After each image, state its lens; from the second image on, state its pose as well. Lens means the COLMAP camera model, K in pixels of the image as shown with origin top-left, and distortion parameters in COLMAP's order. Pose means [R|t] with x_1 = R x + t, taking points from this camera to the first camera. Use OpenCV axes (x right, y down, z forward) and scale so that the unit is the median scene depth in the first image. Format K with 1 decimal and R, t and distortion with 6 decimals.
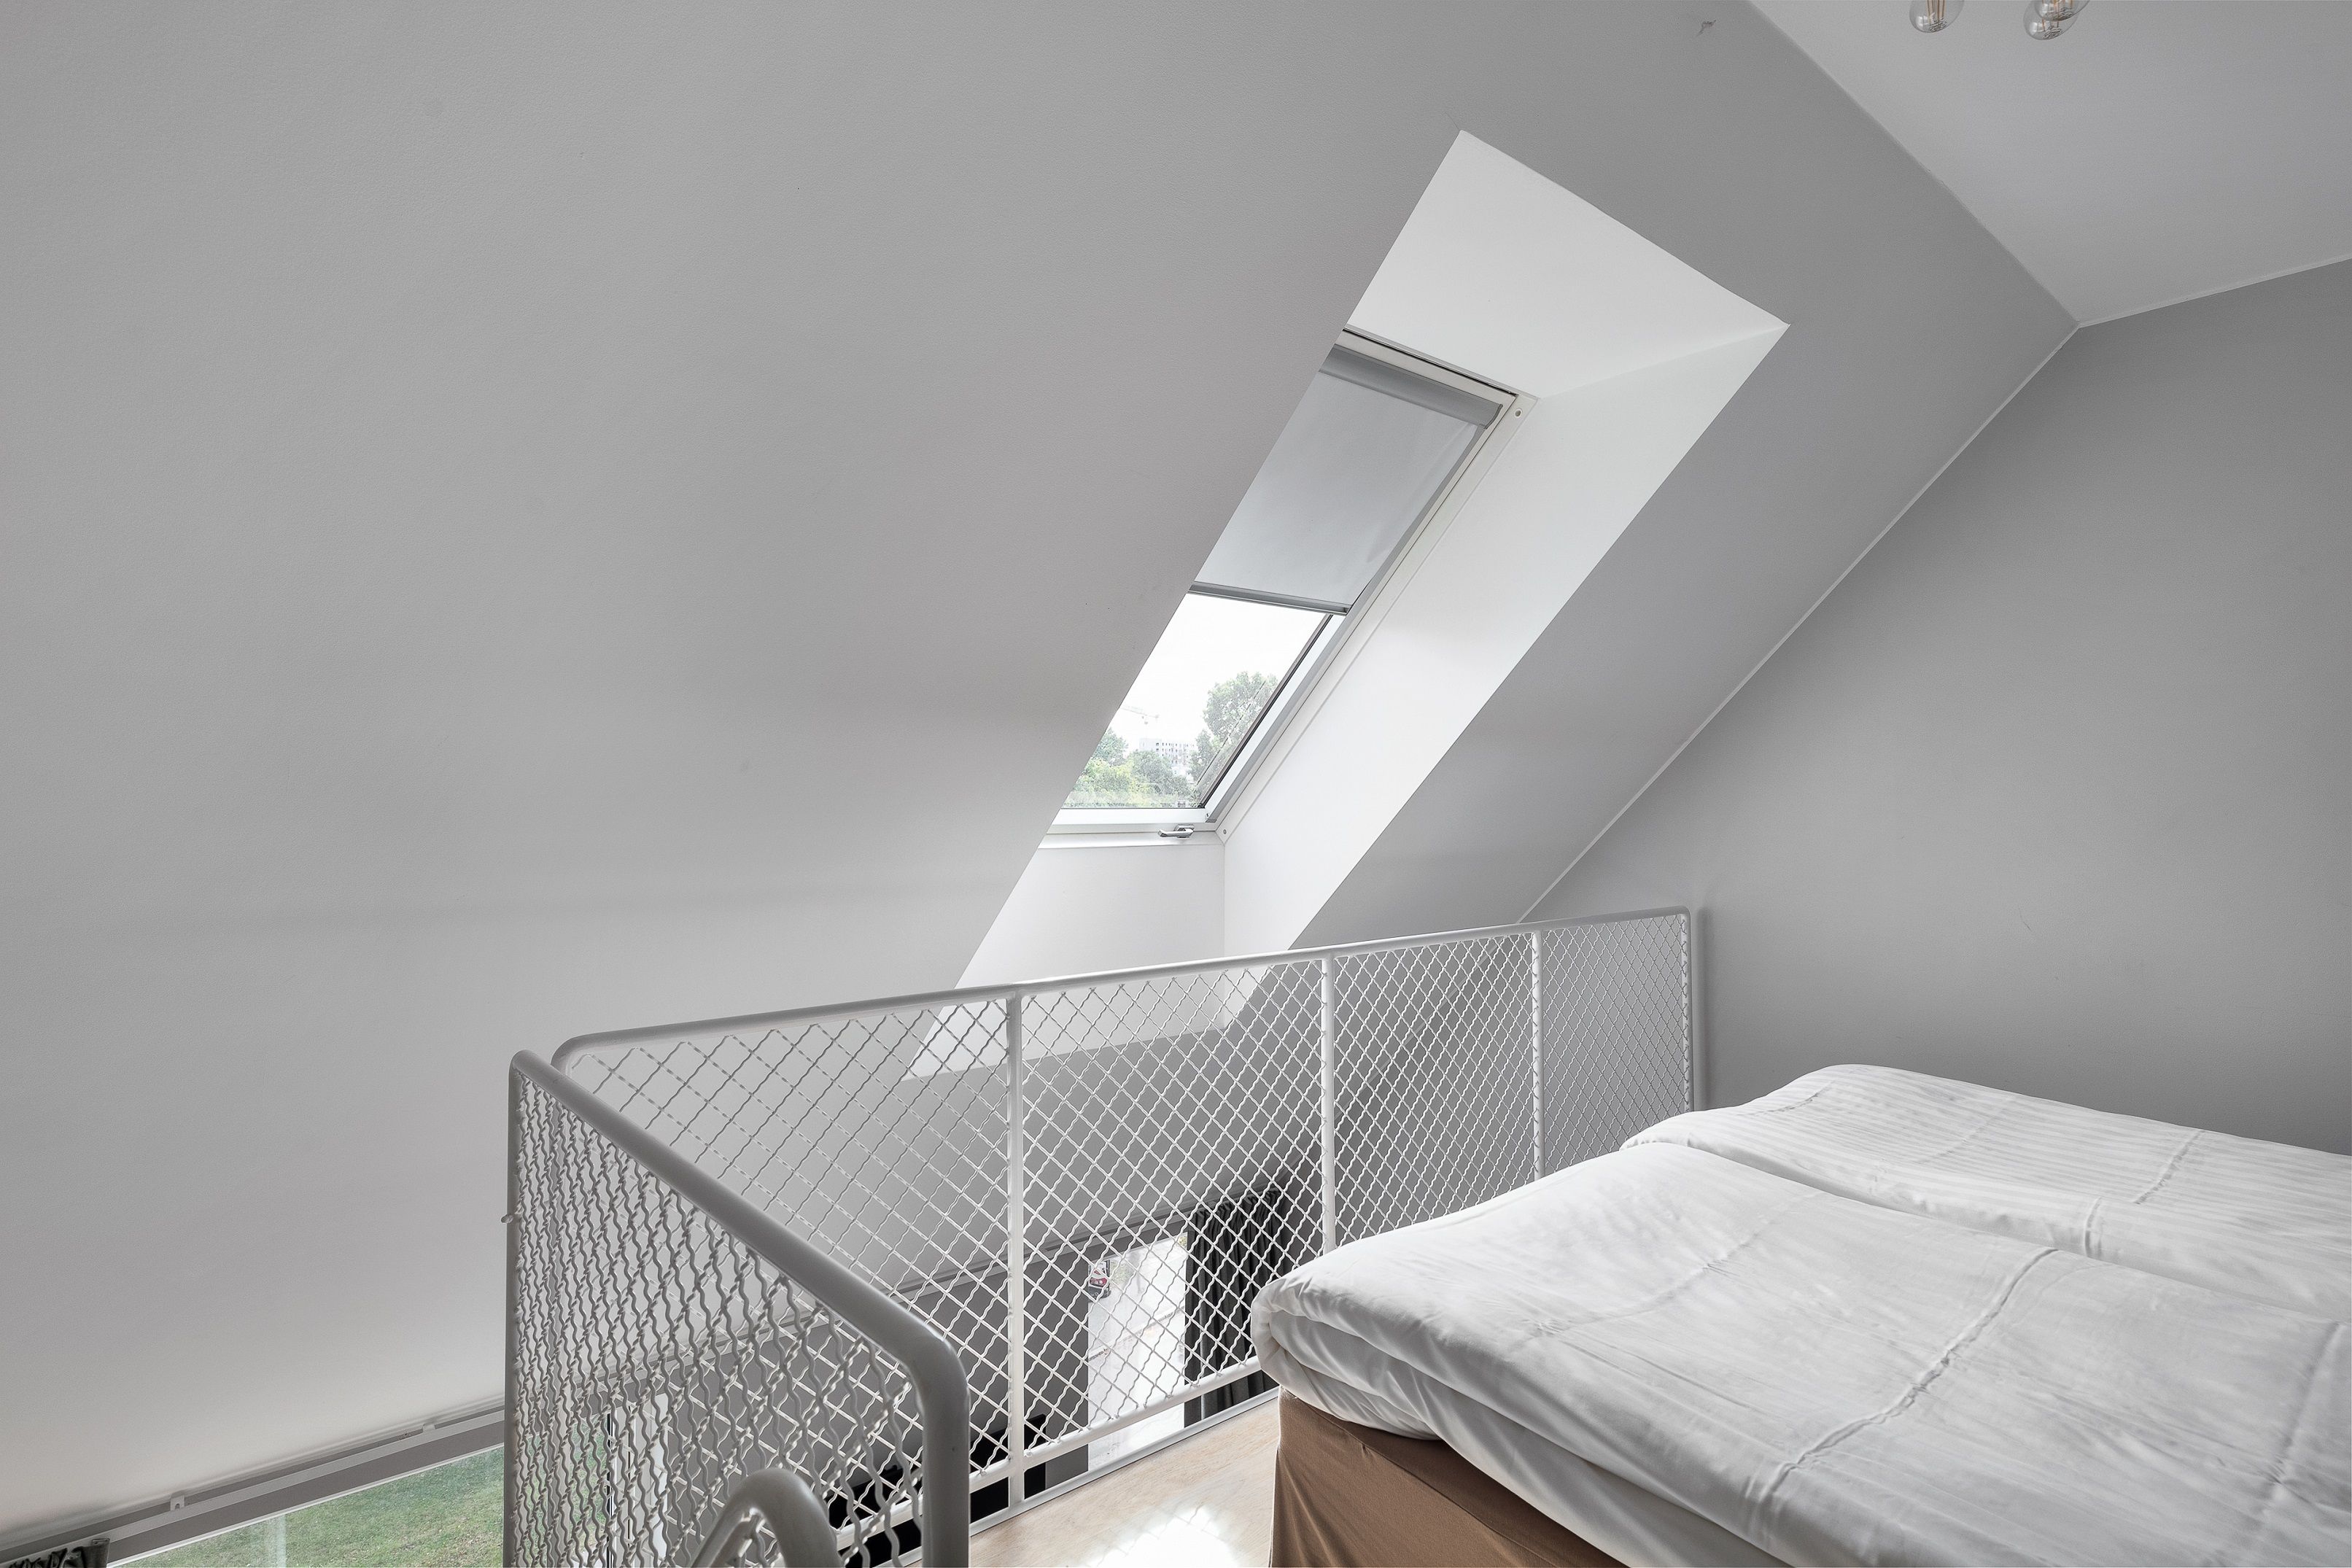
lens RADIAL K [[1185.7, 0, 1176.0], [0, 1185.7, 784.0], [0, 0, 1]] dist [0.002574, 0.000187]
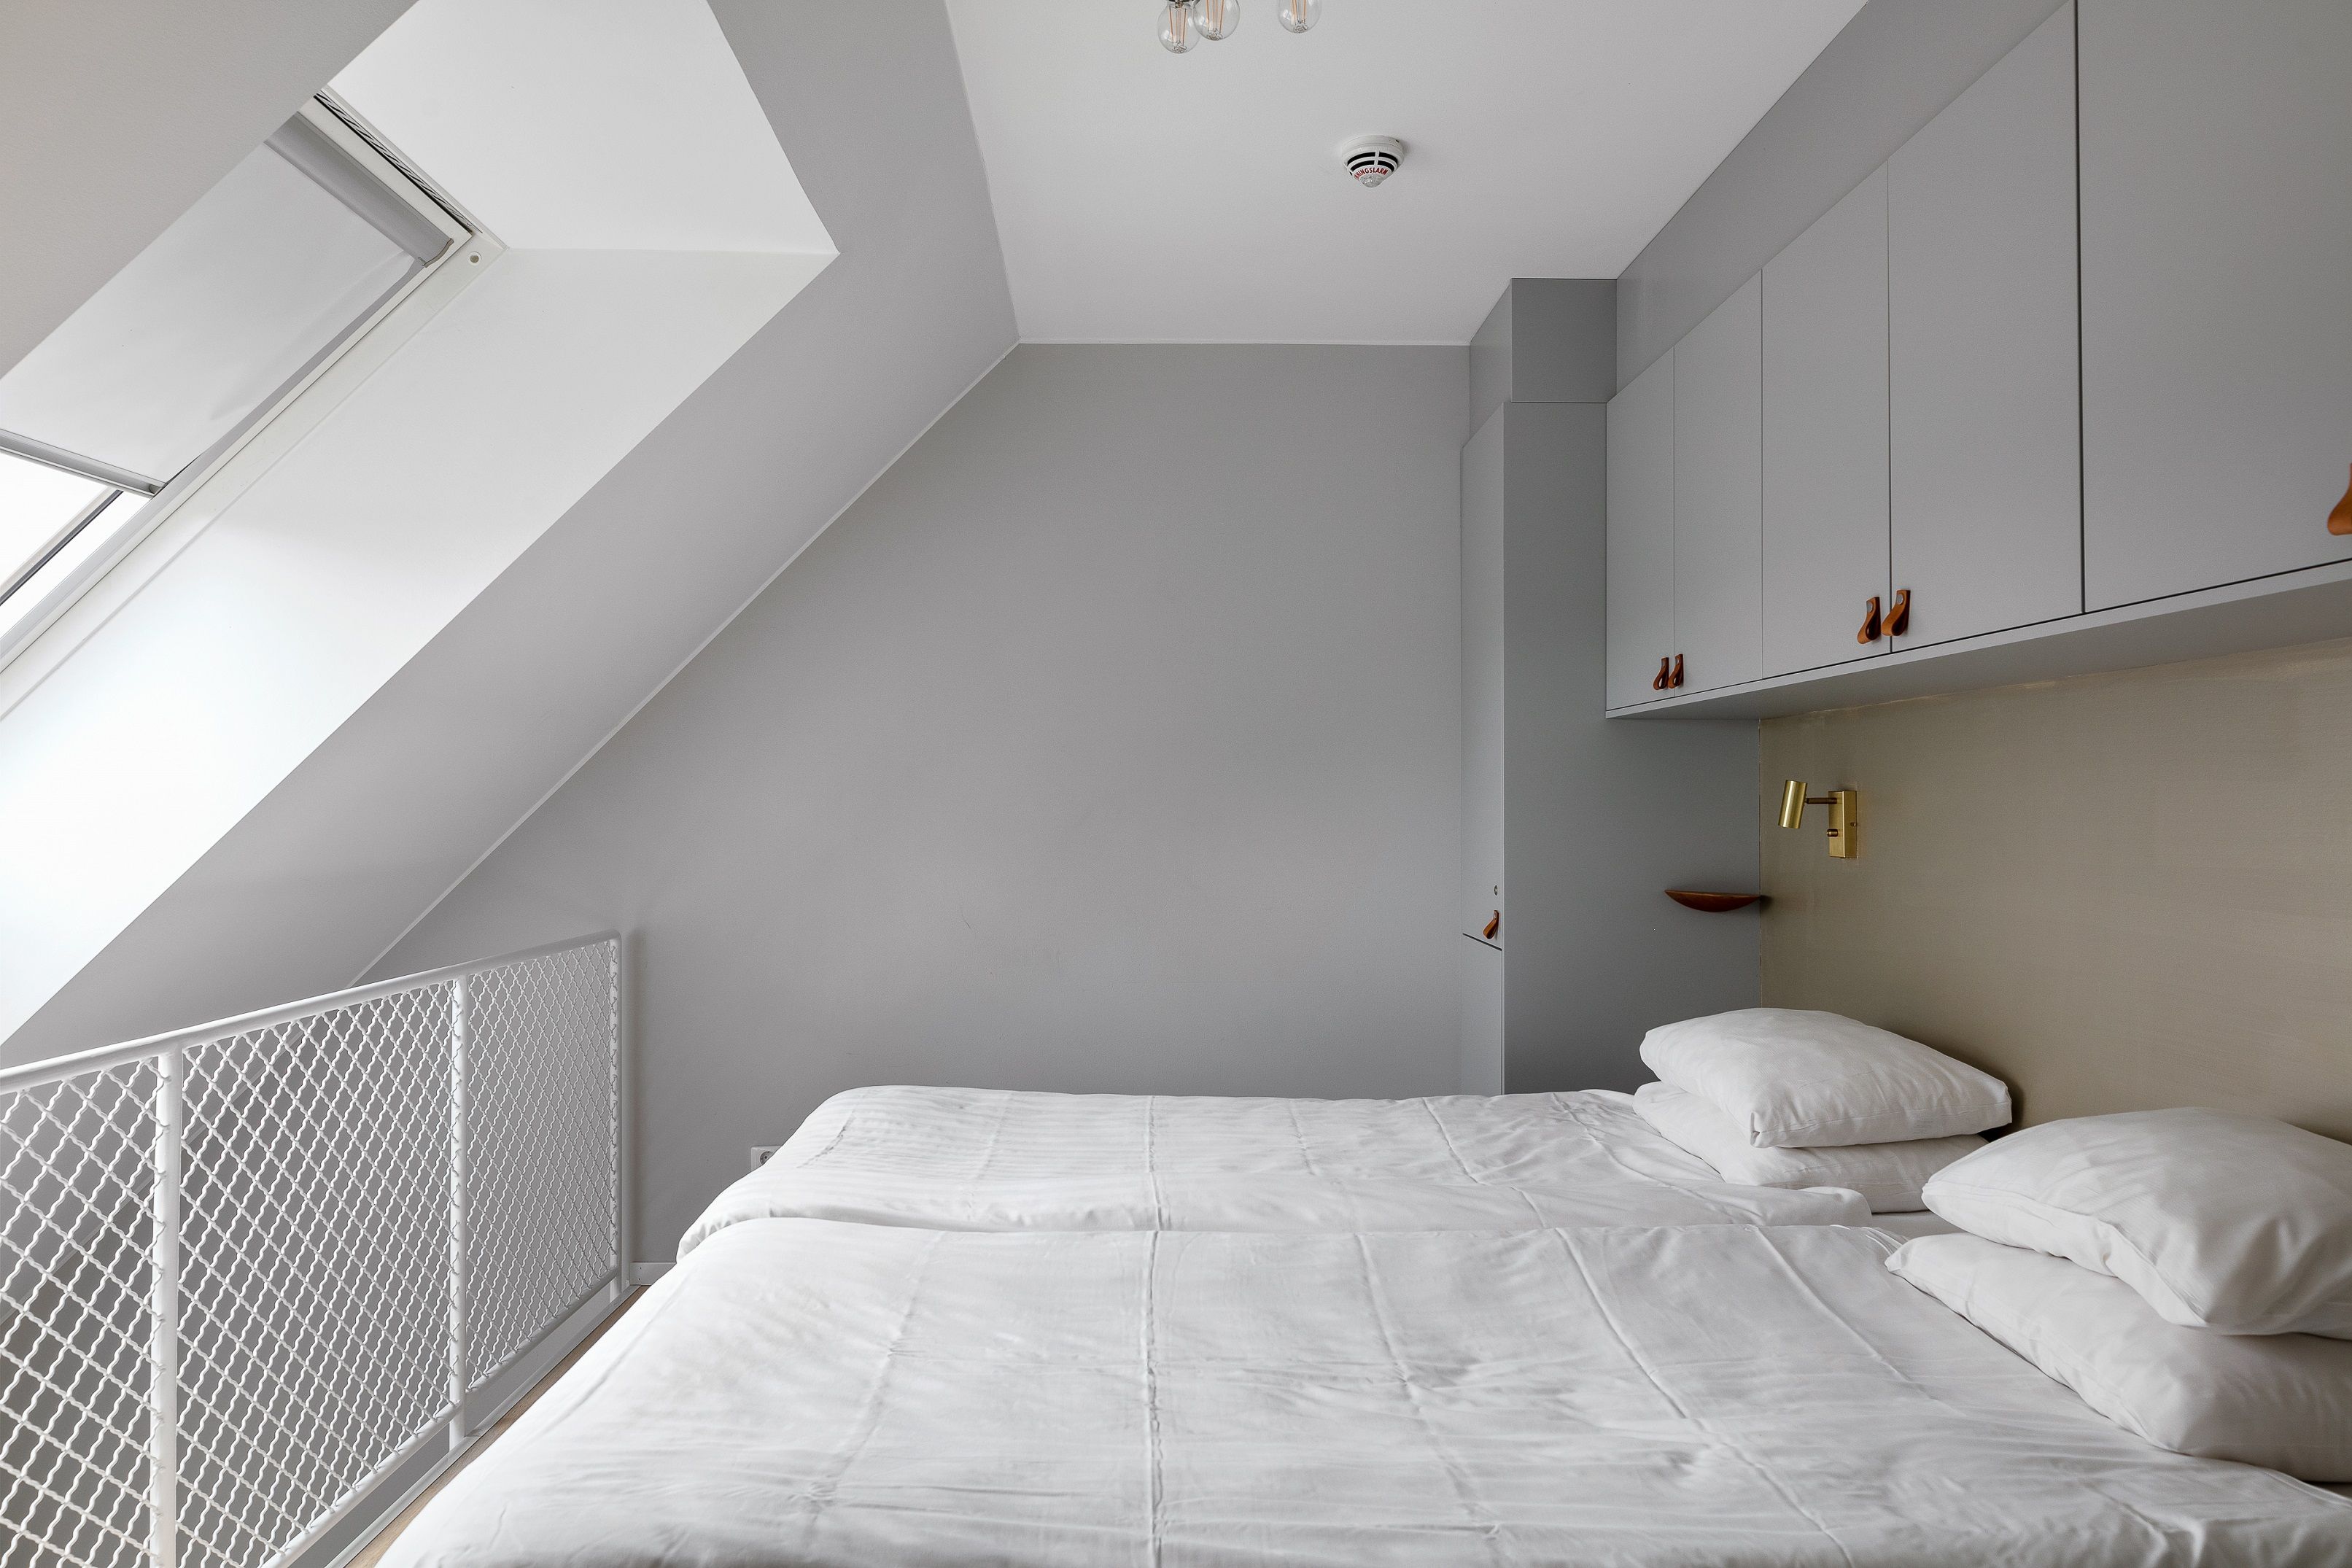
lens RADIAL K [[1408.8, 0, 1176.0], [0, 1408.8, 784.0], [0, 0, 1]] dist [0.014895, -0.001429]
pose [[0.620144, 0.012179, 0.784393, -0.202599], [-0.011425, 0.999914, -0.006493, 0.012373], [-0.784405, -0.004935, 0.620230, 0.223988]]
